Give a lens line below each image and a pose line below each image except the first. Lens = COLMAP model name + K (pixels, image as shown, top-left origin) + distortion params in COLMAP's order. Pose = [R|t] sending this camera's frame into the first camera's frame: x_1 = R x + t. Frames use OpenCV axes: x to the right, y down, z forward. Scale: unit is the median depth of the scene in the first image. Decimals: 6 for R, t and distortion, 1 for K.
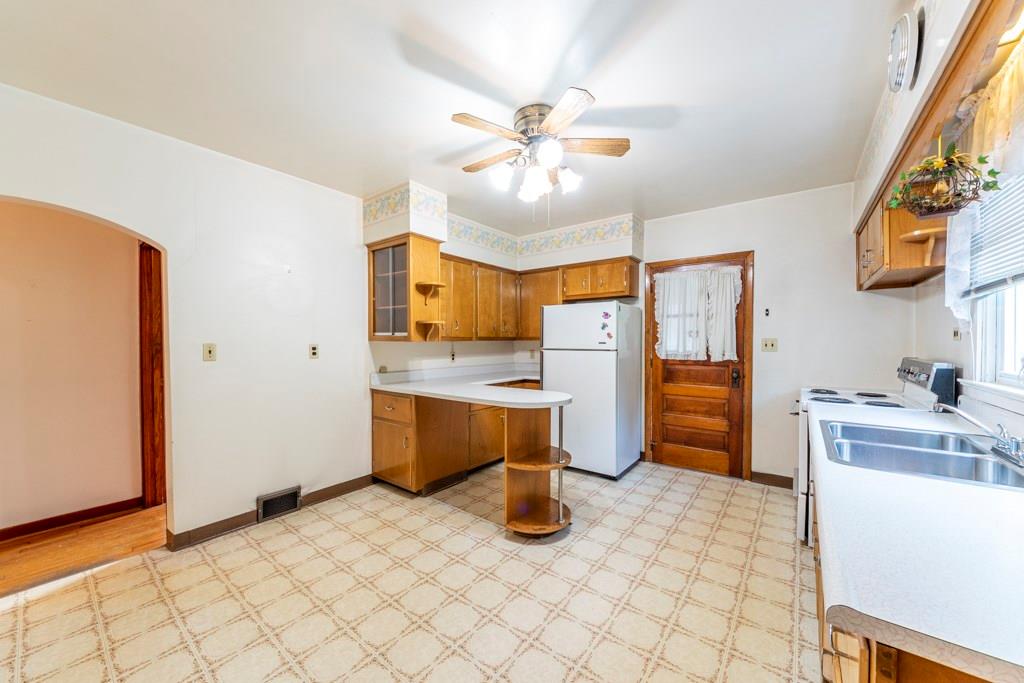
lens RADIAL K [[371.0, 0, 511.0], [0, 371.0, 345.3], [0, 0, 1]] dist [0.018031, -0.009374]
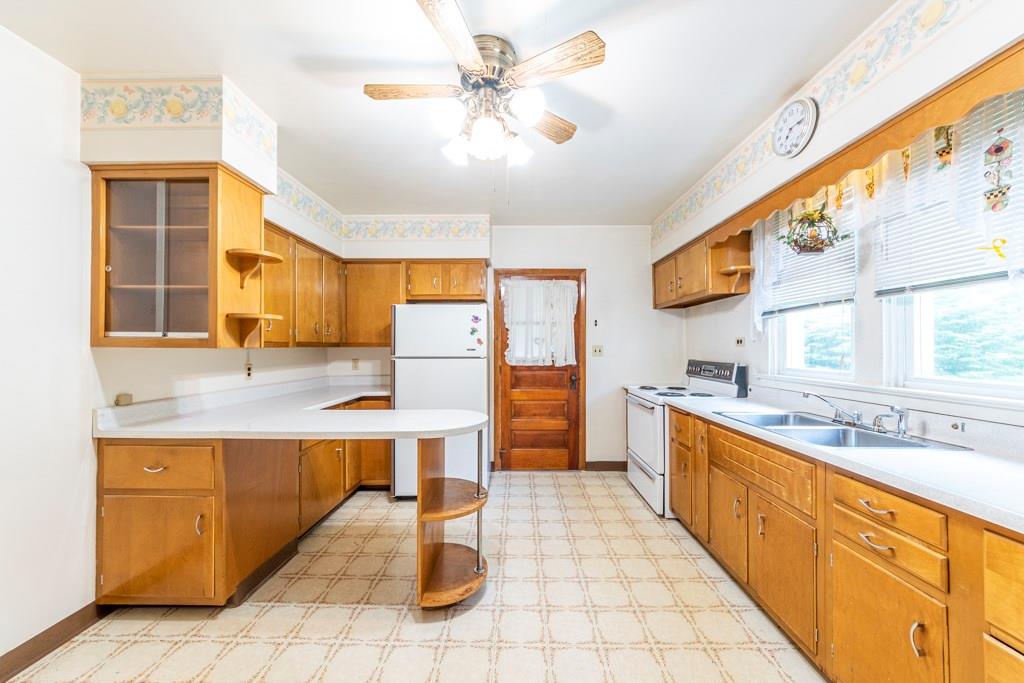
lens RADIAL K [[371.0, 0, 511.0], [0, 371.0, 345.3], [0, 0, 1]] dist [0.018031, -0.009374]
pose [[0.803980, 0.003437, 0.594647, -0.214269], [0.008564, 0.999813, -0.017357, -0.000247], [-0.594595, 0.019047, 0.803800, 0.217645]]
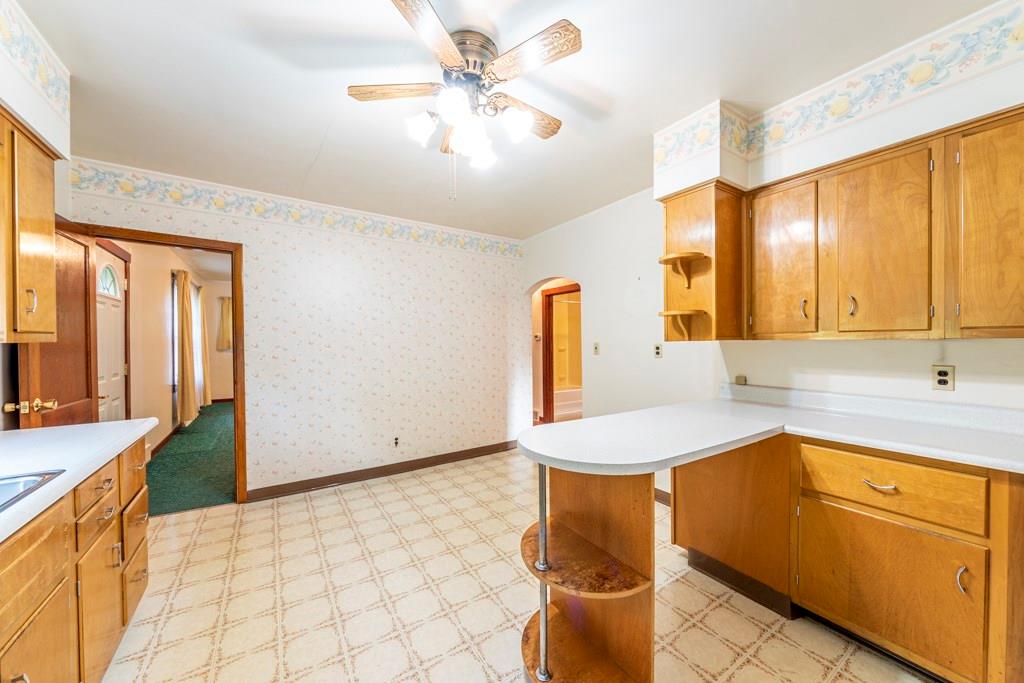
lens RADIAL K [[371.0, 0, 511.0], [0, 371.0, 345.3], [0, 0, 1]] dist [0.018031, -0.009374]
pose [[-0.321535, 0.008436, -0.946860, 0.477926], [-0.009866, 0.999876, 0.012258, -0.006548], [0.946846, 0.013283, -0.321412, 0.813982]]
